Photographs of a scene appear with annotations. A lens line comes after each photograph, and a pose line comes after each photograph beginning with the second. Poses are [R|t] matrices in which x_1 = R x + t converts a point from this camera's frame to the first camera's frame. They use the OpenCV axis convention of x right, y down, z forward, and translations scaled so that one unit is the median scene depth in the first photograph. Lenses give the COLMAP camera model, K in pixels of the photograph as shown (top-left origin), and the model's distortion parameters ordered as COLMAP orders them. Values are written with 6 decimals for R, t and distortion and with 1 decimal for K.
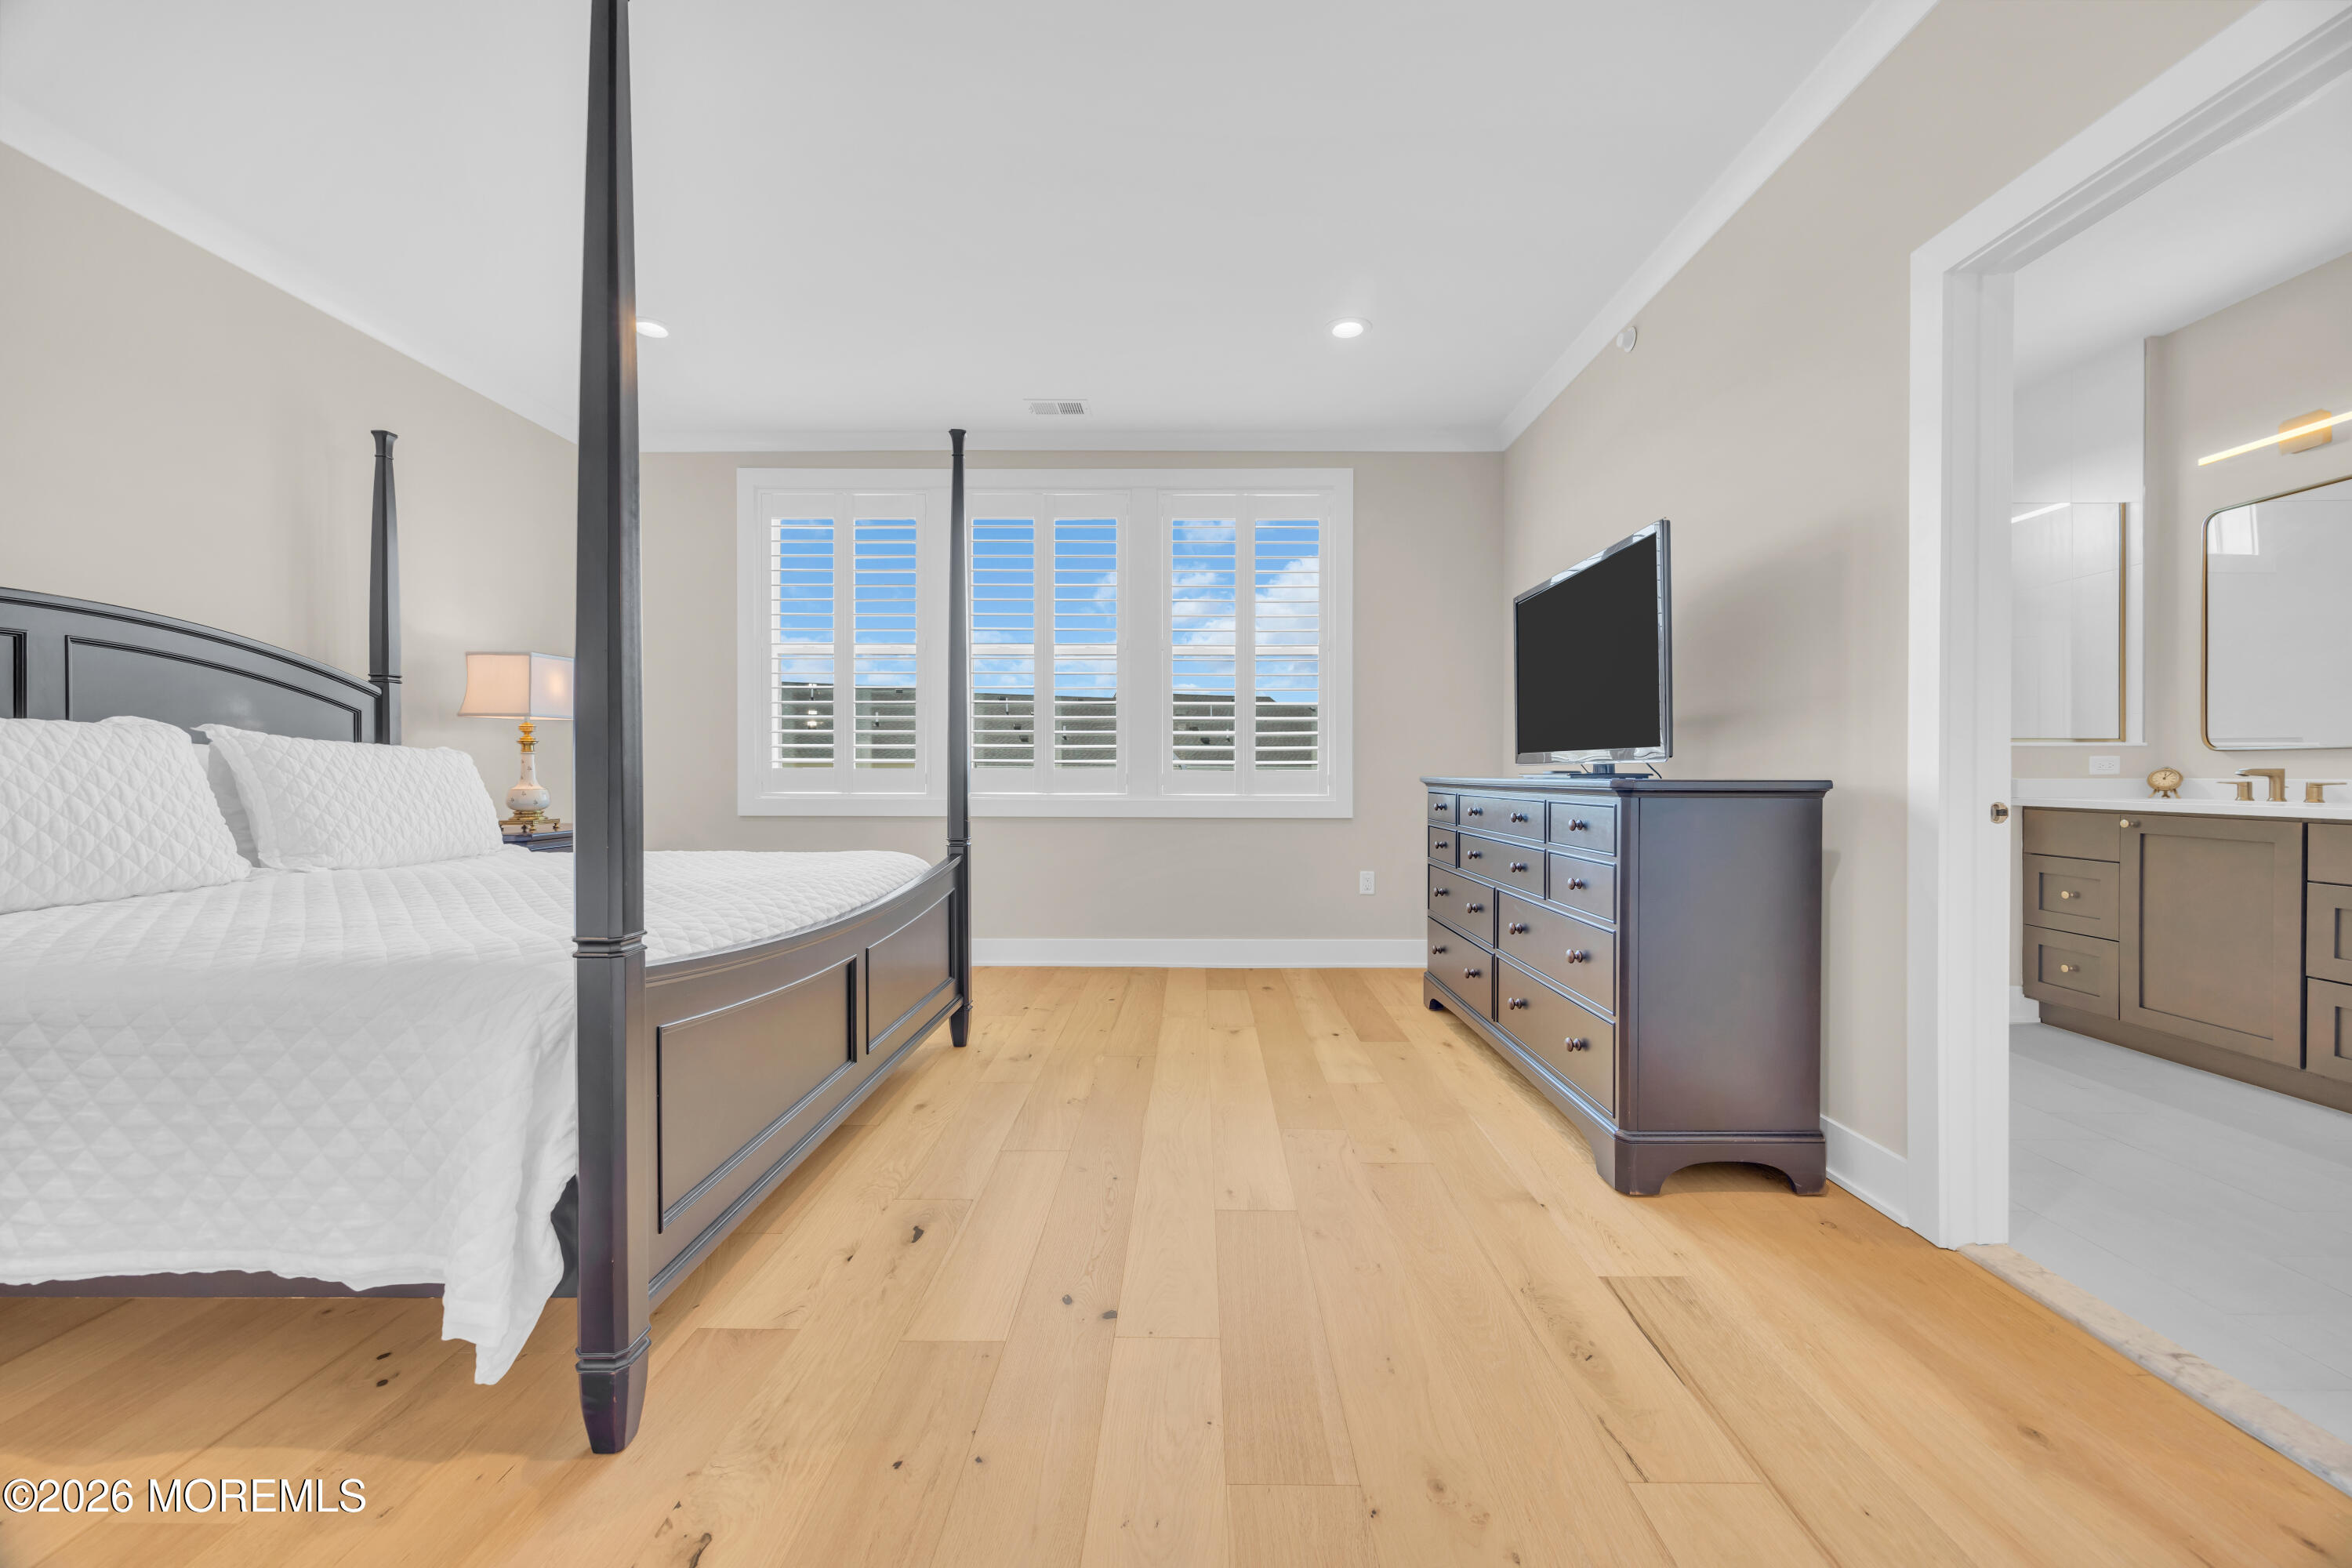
lens RADIAL K [[901.8, 0, 1176.0], [0, 901.8, 784.0], [0, 0, 1]] dist [-0.000095, 0.000013]
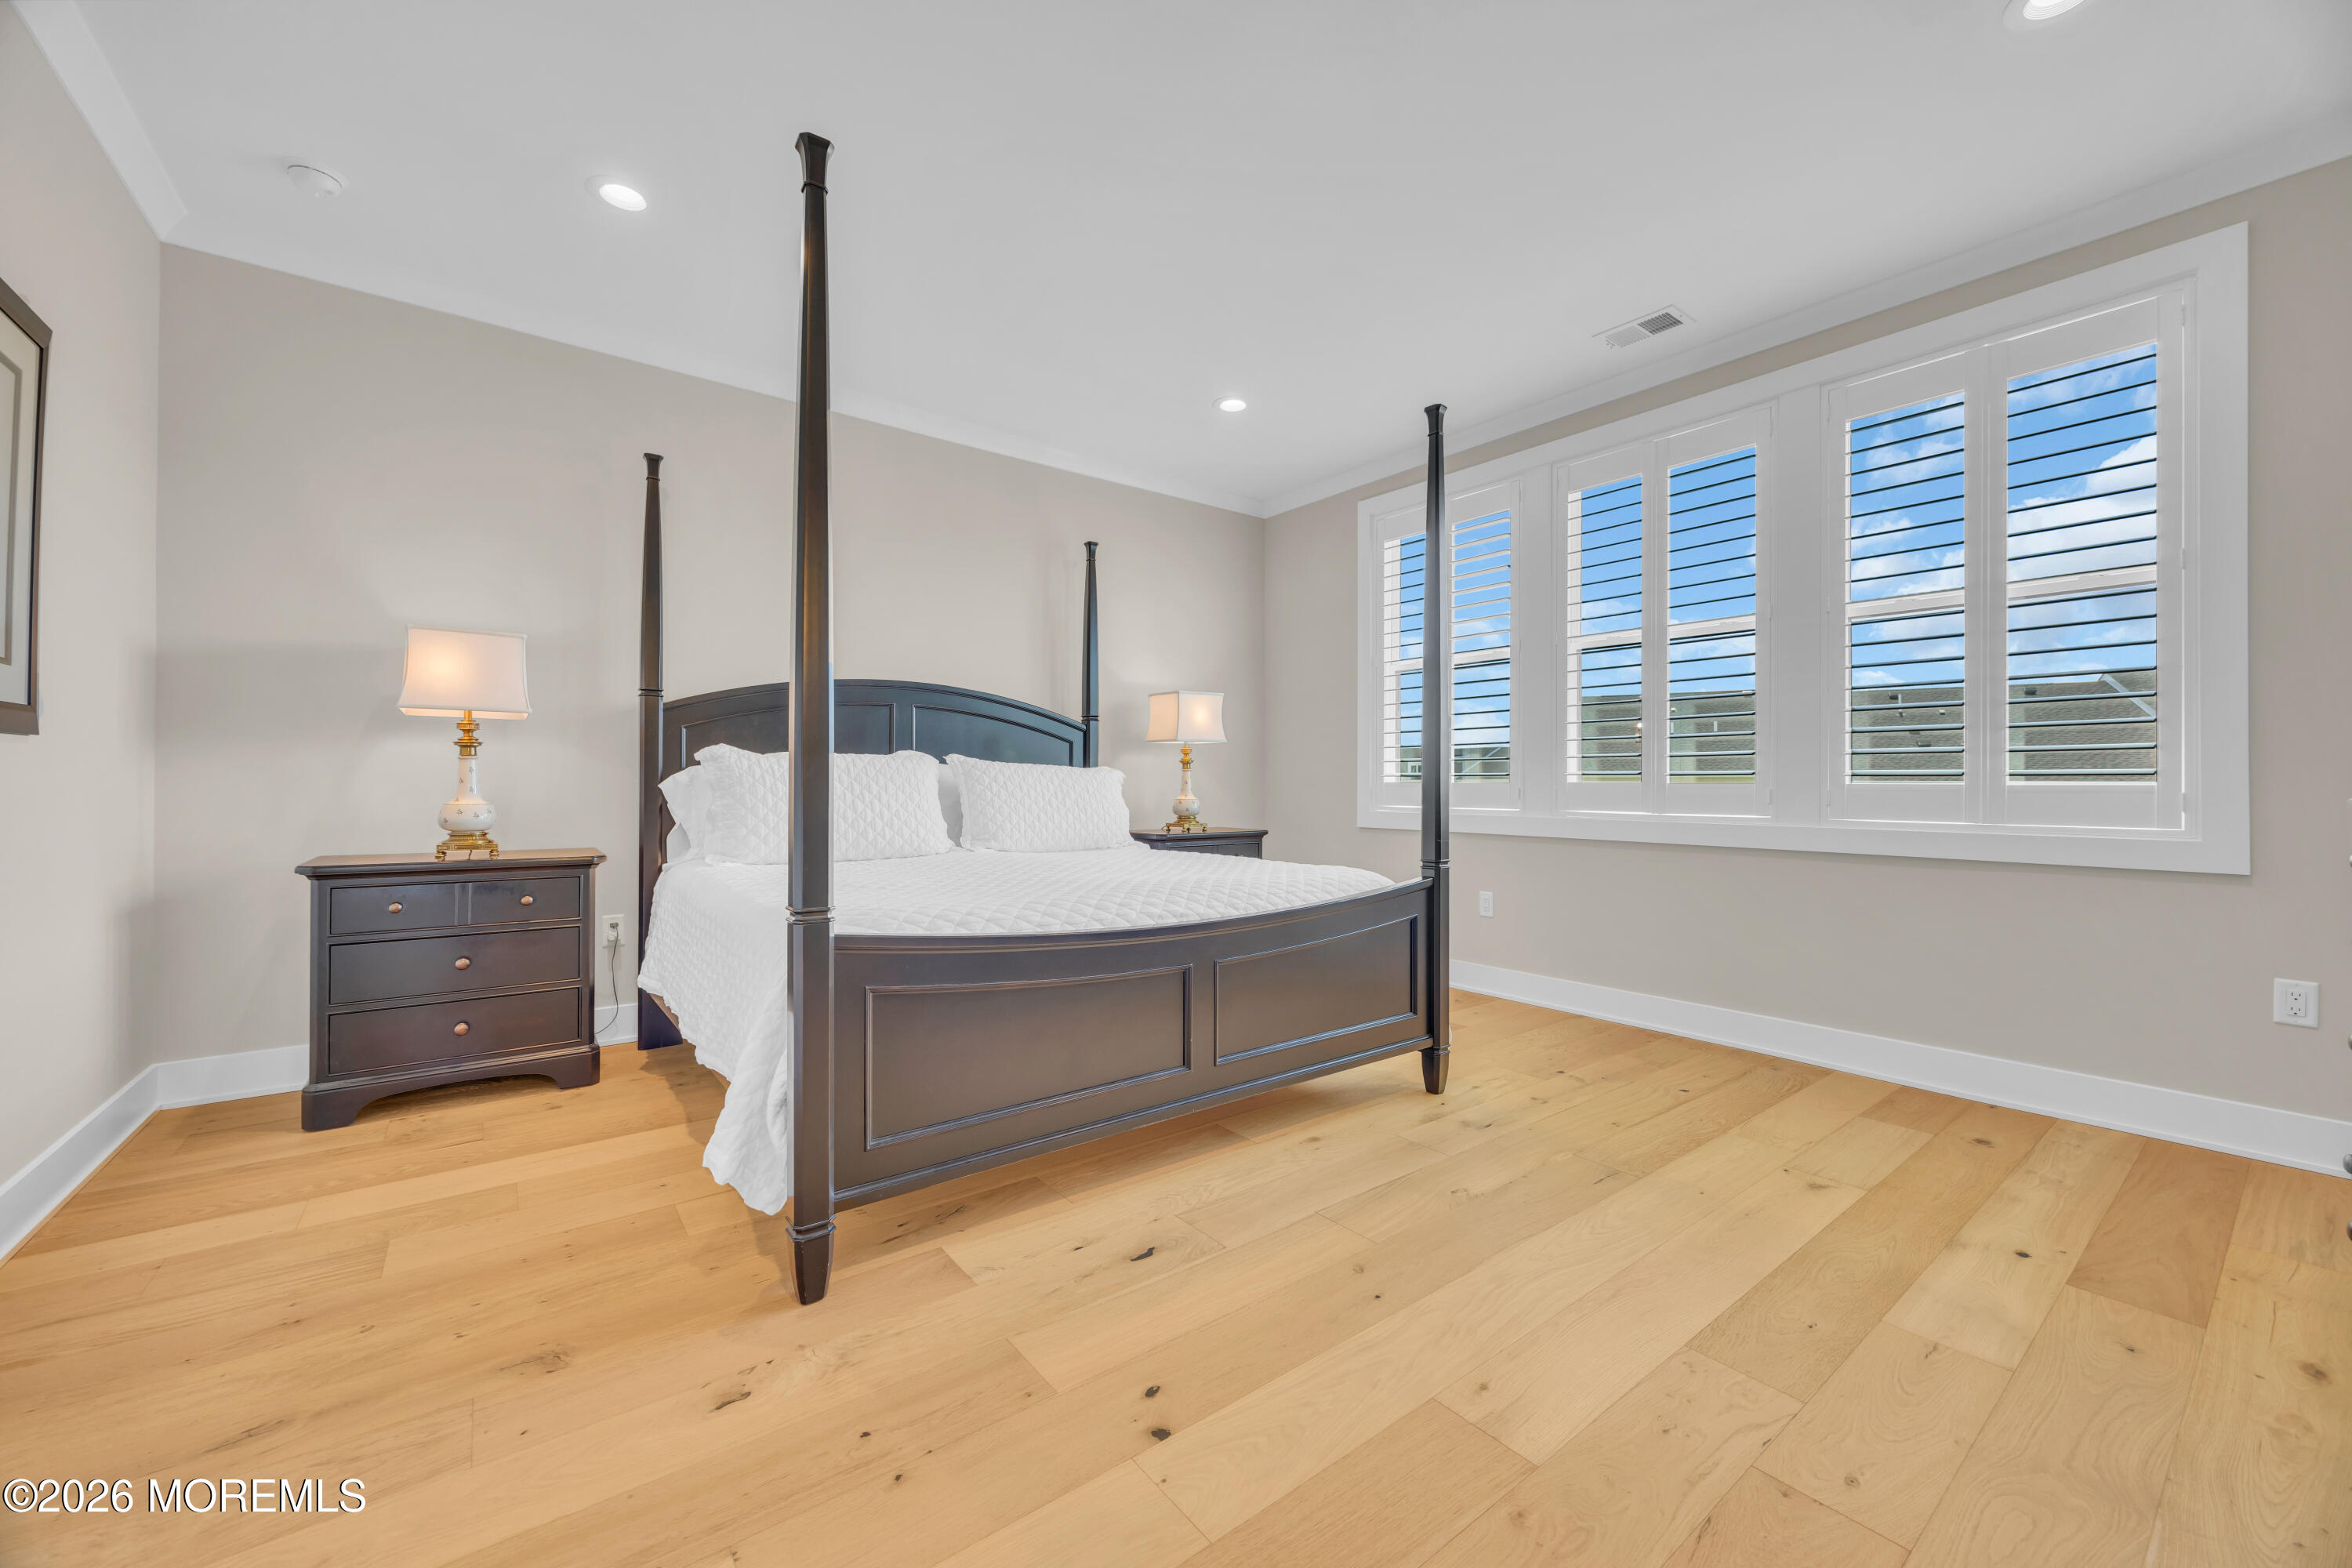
lens RADIAL K [[891.1, 0, 1177.6], [0, 891.1, 788.0], [0, 0, 1]] dist [-0.007025, -0.000061]
pose [[0.619757, 0.004287, -0.784782, 0.297148], [-0.013769, 0.999891, -0.005412, -0.003068], [0.784673, 0.014160, 0.619748, 0.252589]]
